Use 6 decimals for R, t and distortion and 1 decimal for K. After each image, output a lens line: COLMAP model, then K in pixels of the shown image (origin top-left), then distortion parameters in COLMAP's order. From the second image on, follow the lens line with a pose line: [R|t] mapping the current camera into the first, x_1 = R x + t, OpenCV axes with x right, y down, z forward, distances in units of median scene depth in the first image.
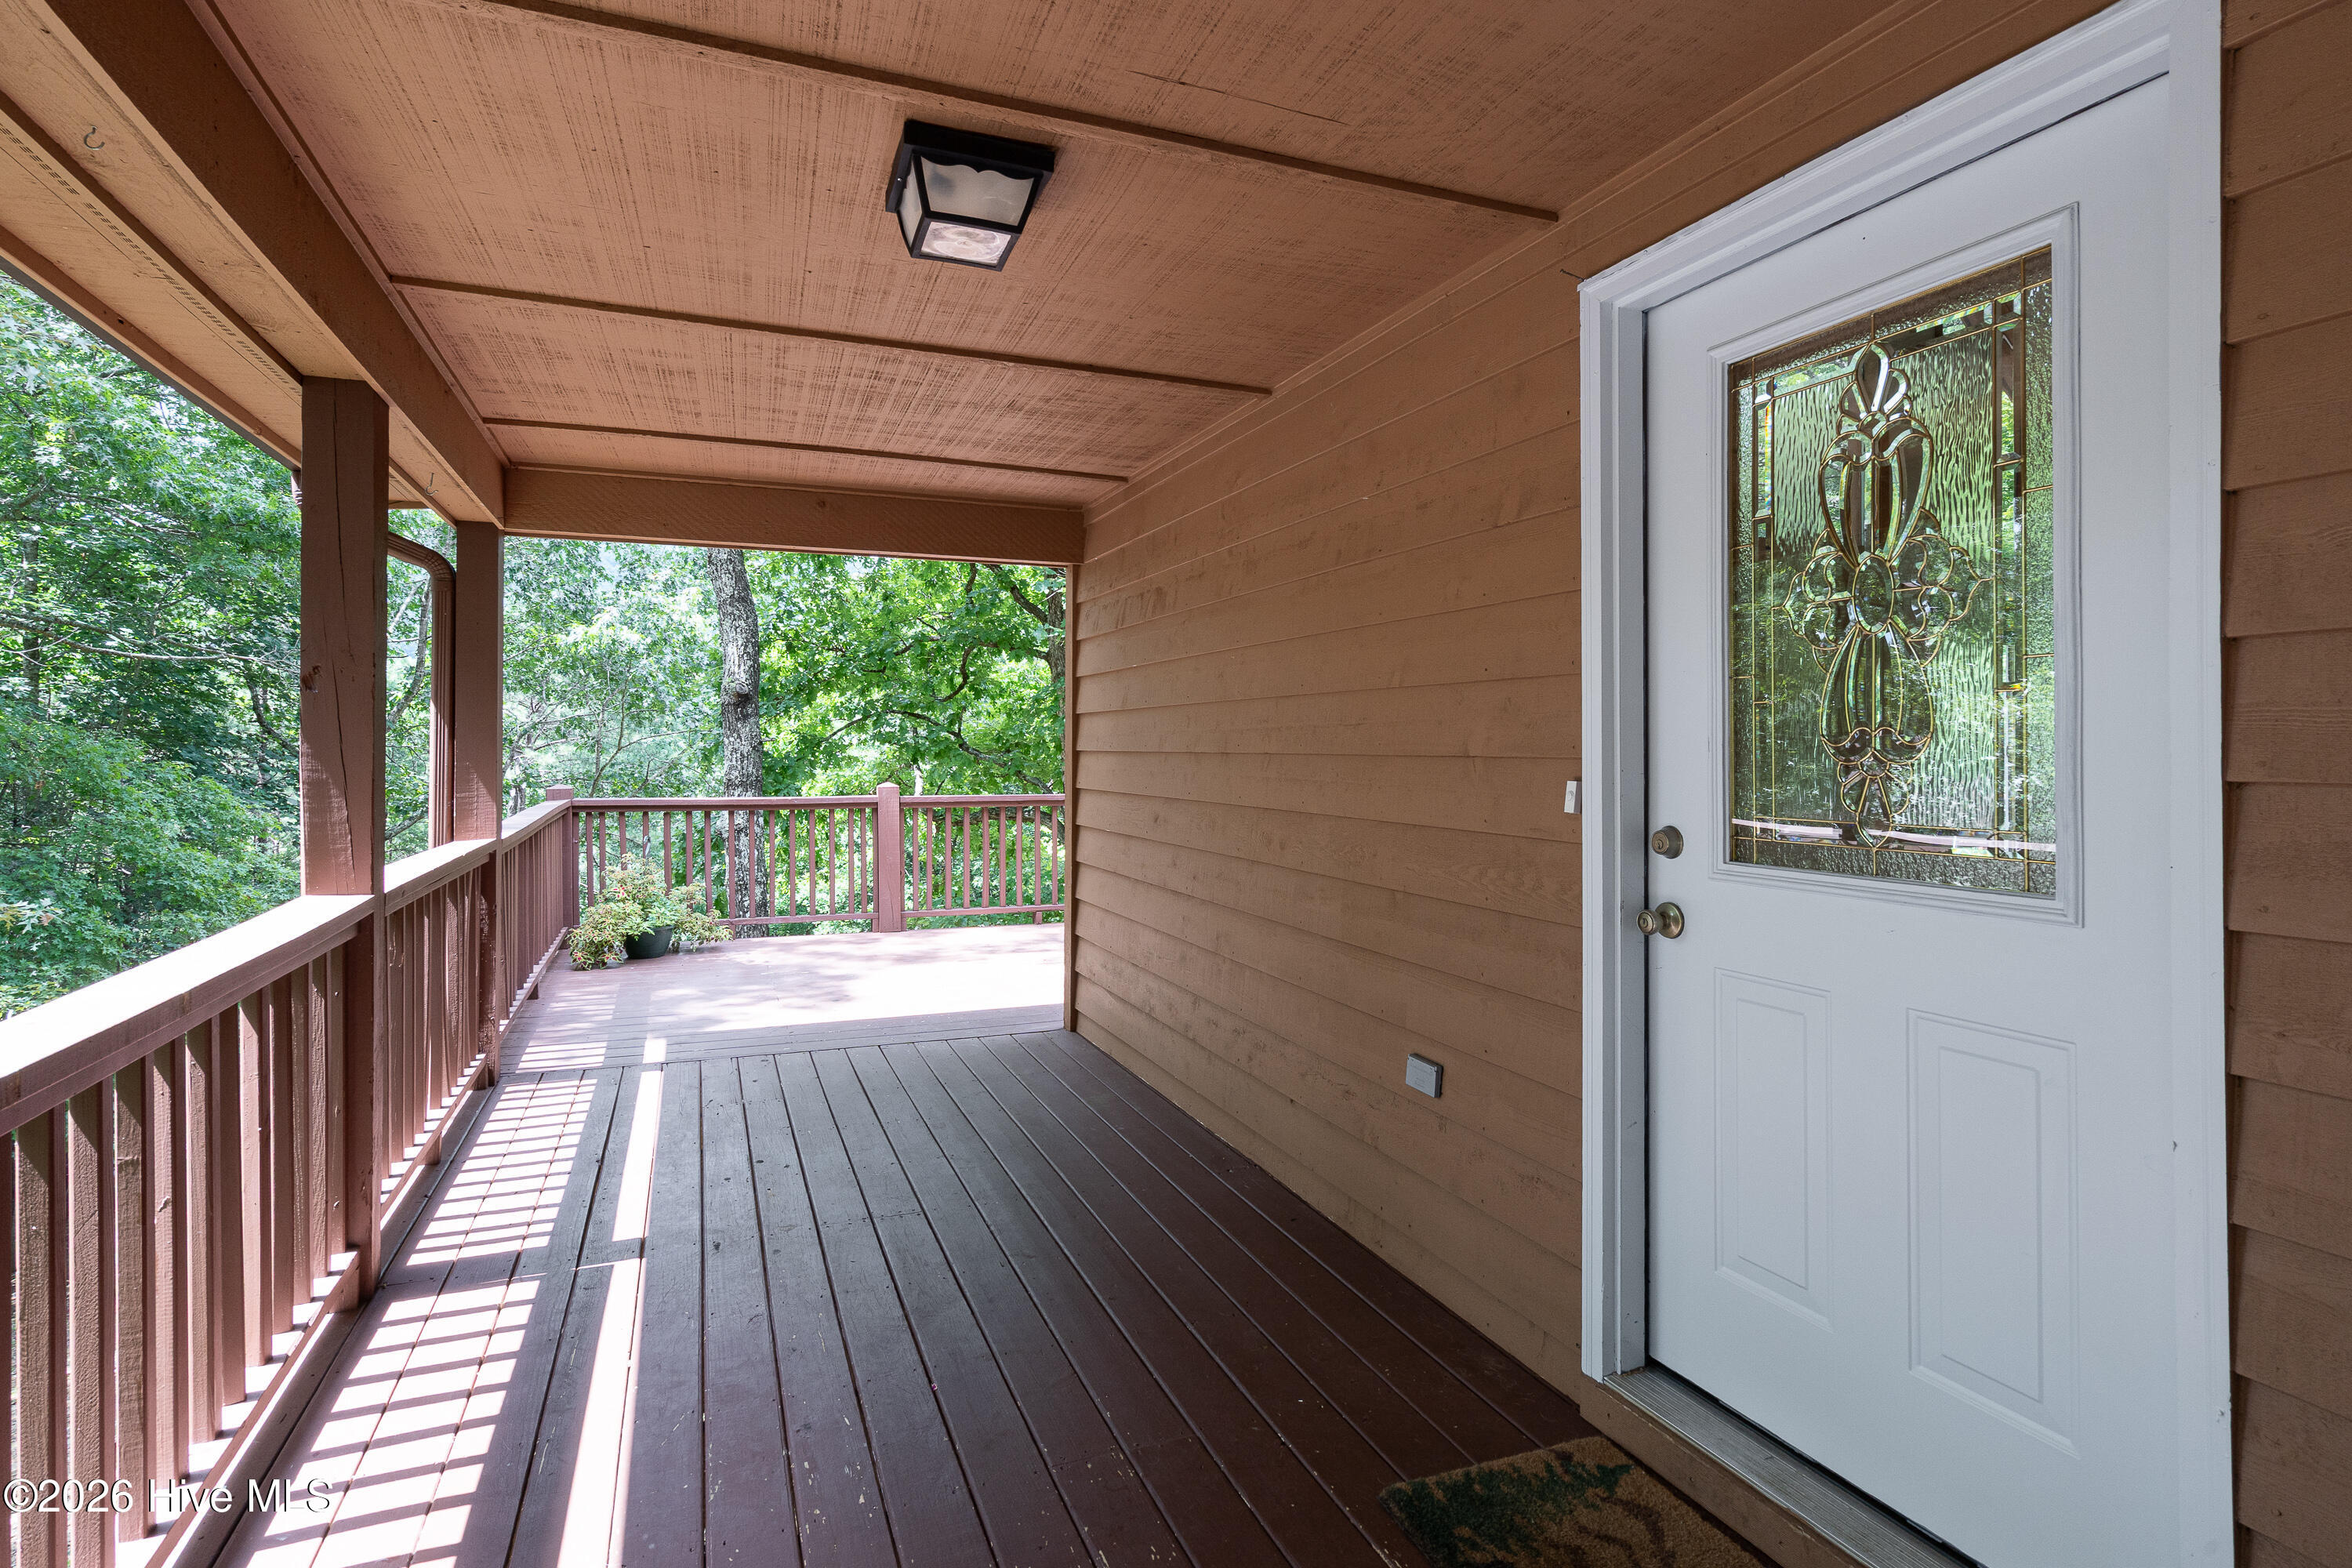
lens RADIAL K [[1166.2, 0, 1178.5], [0, 1166.2, 774.3], [0, 0, 1]] dist [0.009429, -0.000780]
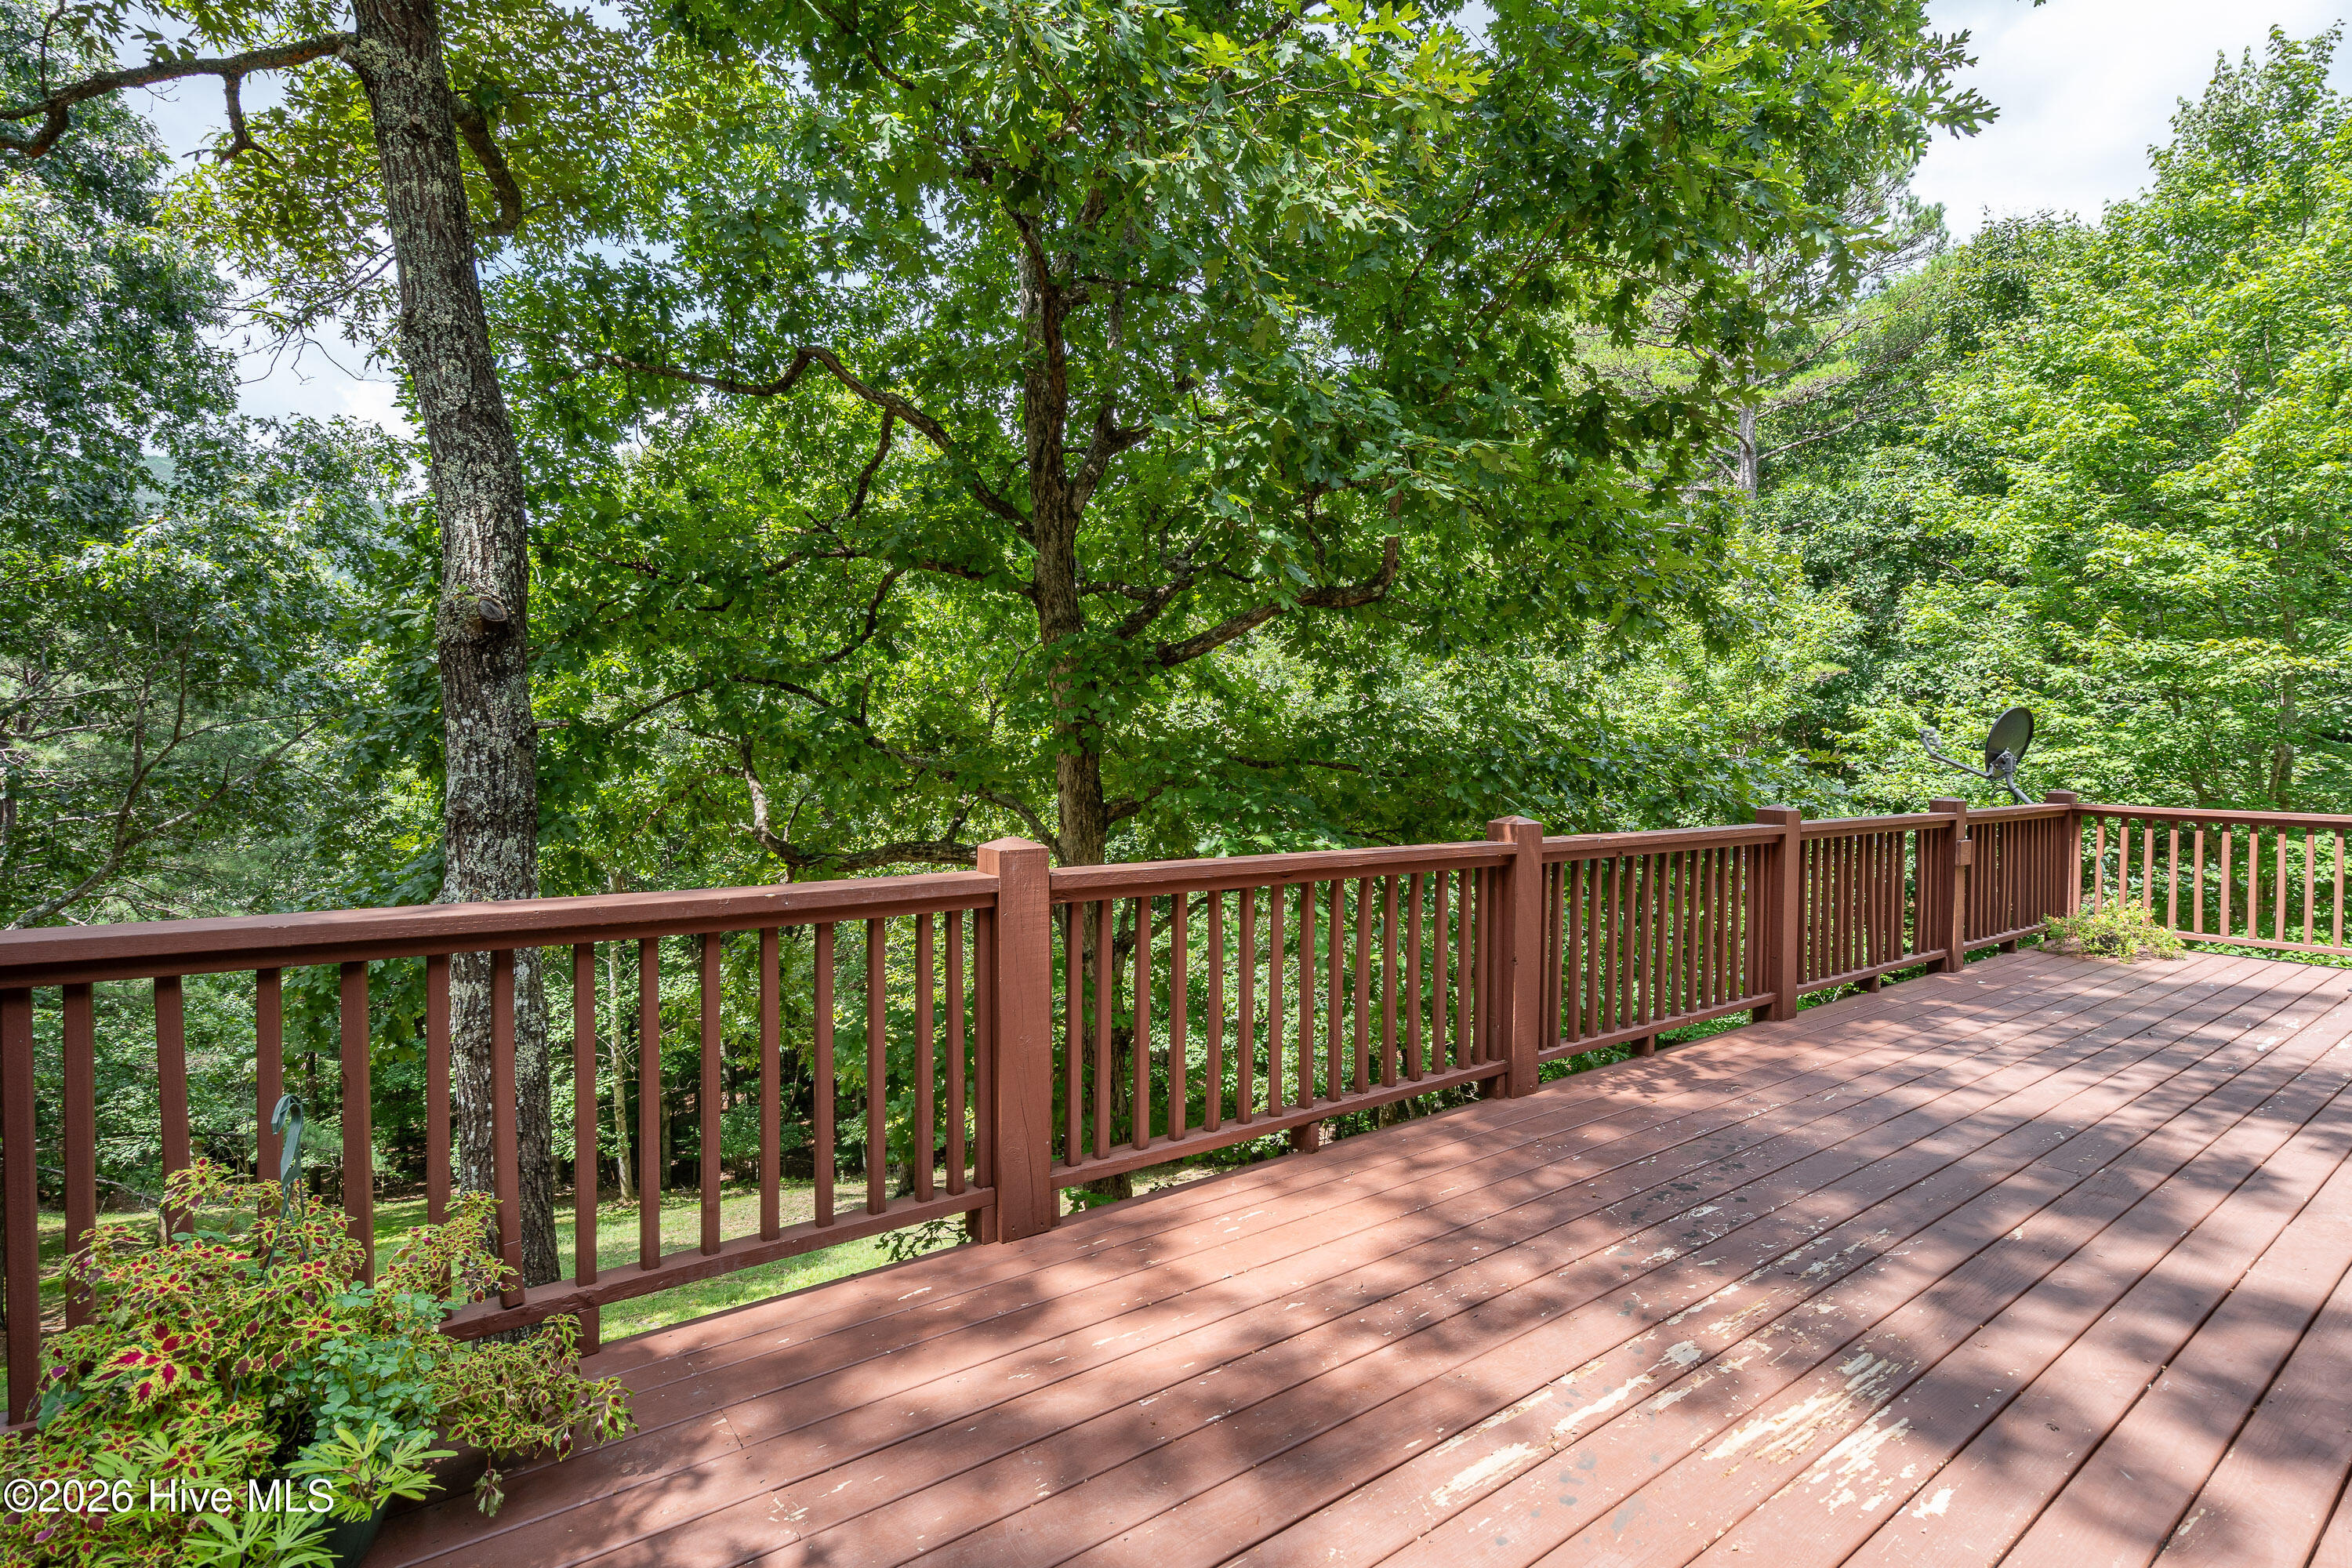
lens RADIAL K [[1166.2, 0, 1171.1], [0, 1166.2, 775.6], [0, 0, 1]] dist [0.009429, -0.000780]
pose [[0.967419, 0.001585, 0.253177, -0.111049], [-0.002360, 0.999993, 0.002757, -0.005269], [-0.253171, -0.003265, 0.967416, 0.233940]]
